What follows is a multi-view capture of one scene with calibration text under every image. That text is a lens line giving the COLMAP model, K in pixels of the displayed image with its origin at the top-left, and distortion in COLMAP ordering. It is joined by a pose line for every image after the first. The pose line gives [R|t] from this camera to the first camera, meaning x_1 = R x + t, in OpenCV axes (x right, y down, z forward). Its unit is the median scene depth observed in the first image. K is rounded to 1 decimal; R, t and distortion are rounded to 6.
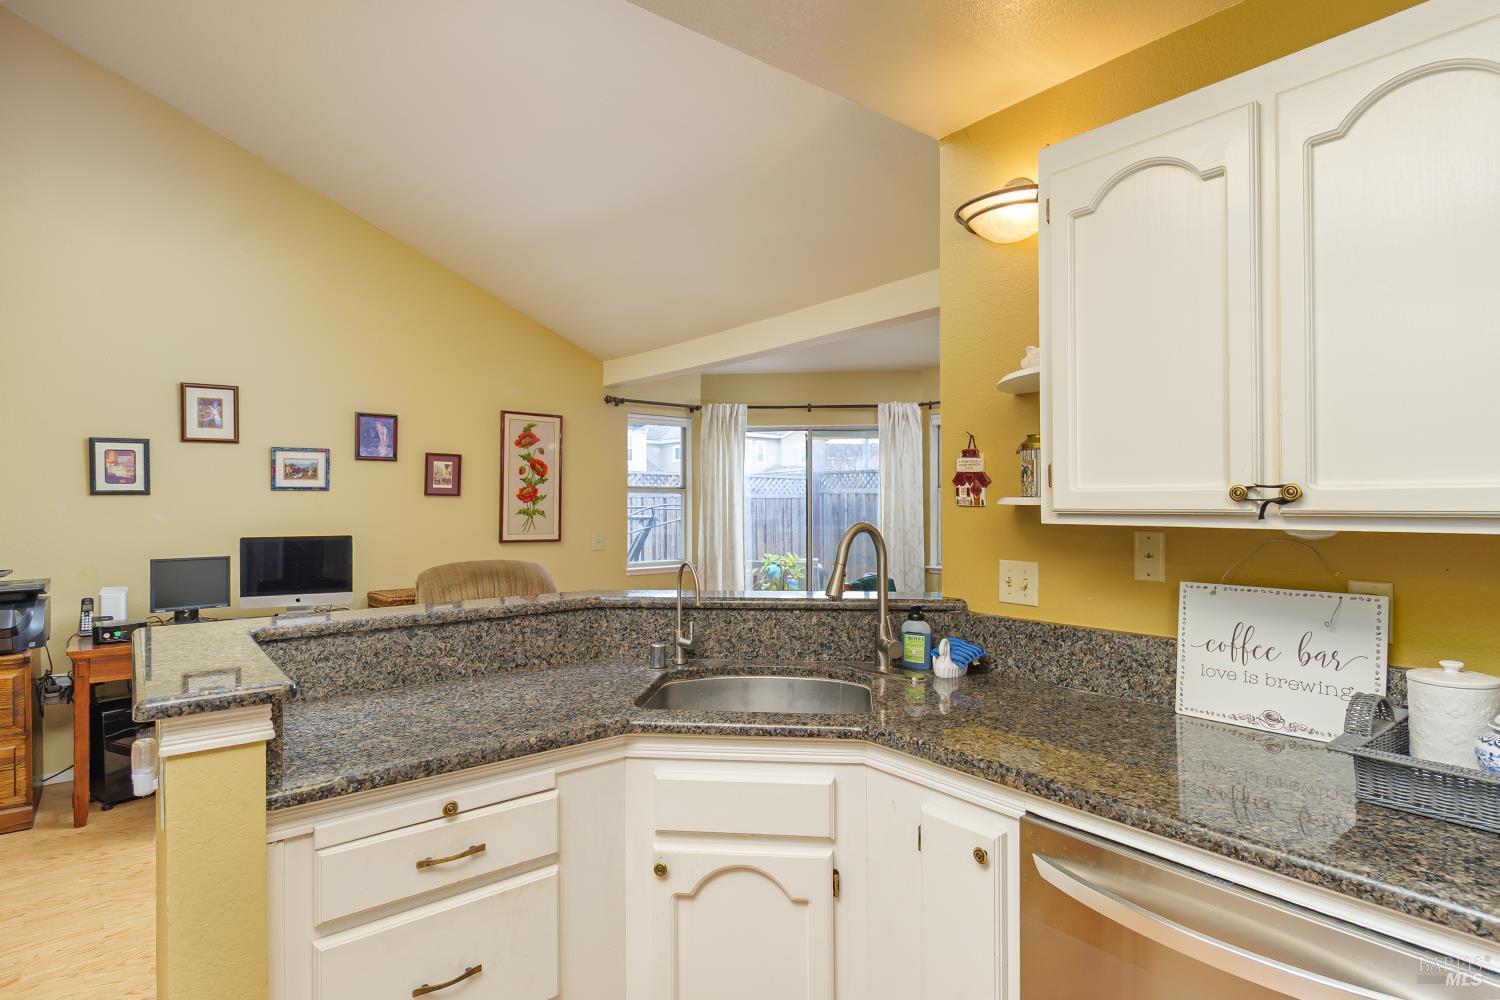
lens RADIAL K [[788.6, 0, 751.4], [0, 788.6, 498.8], [0, 0, 1]] dist [0.002265, 0.000531]
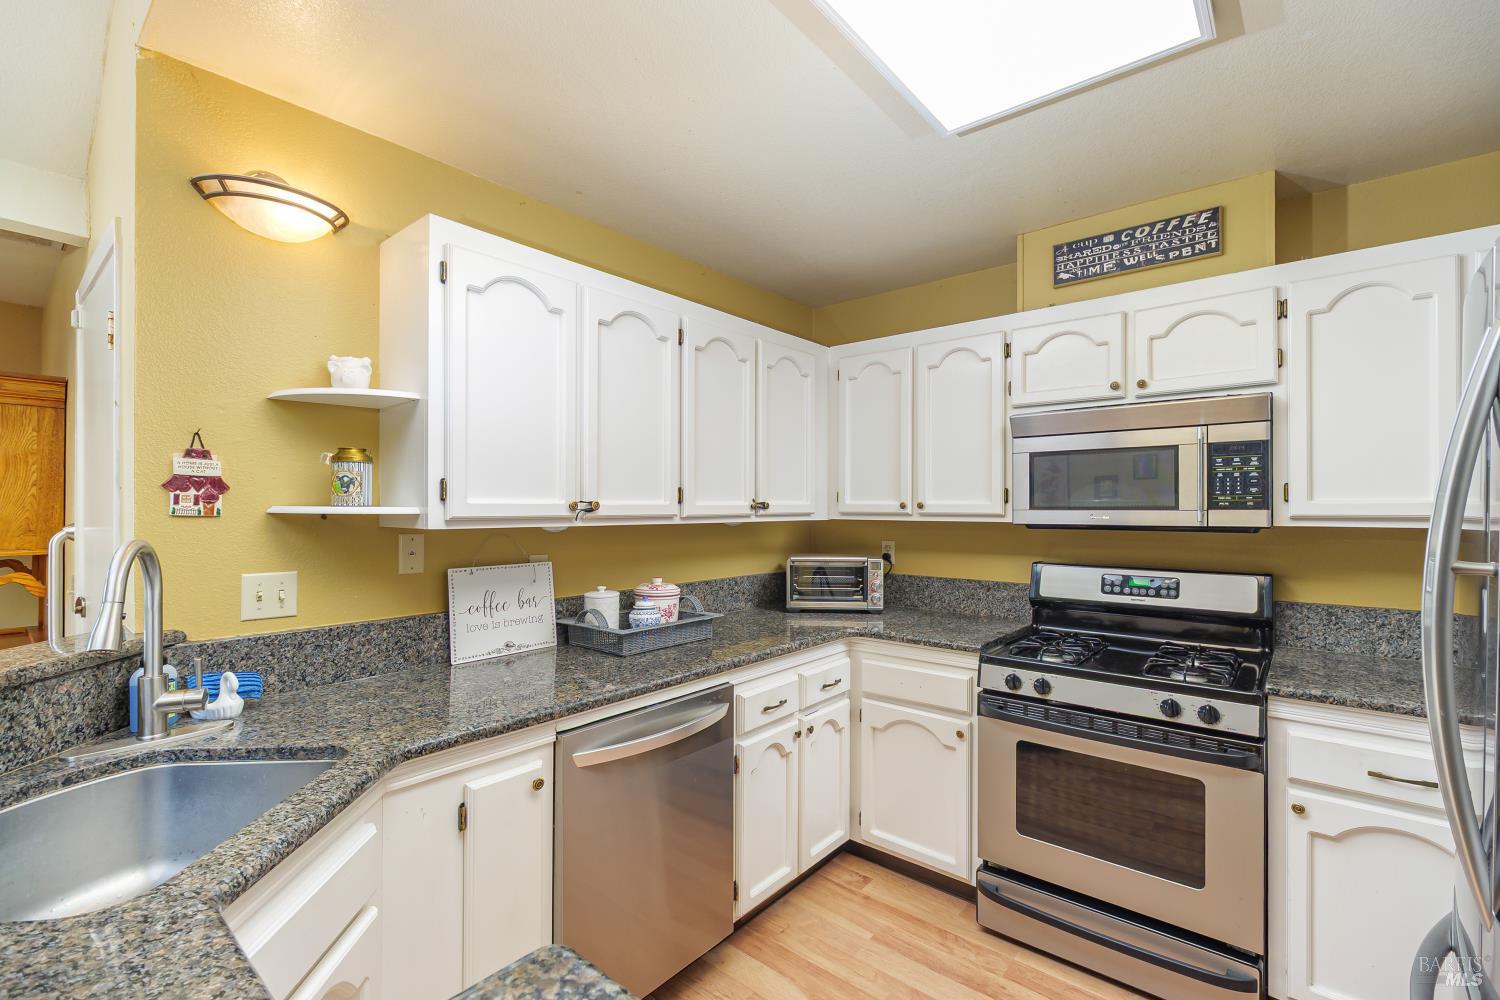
lens RADIAL K [[666.8, 0, 772.9], [0, 666.8, 504.0], [0, 0, 1]] dist [0.001089, 0.000244]
pose [[-0.214254, 0.005684, 0.976761, -0.651921], [-0.004841, 0.999965, -0.006881, -0.002281], [-0.976766, -0.006203, -0.214219, 0.646199]]
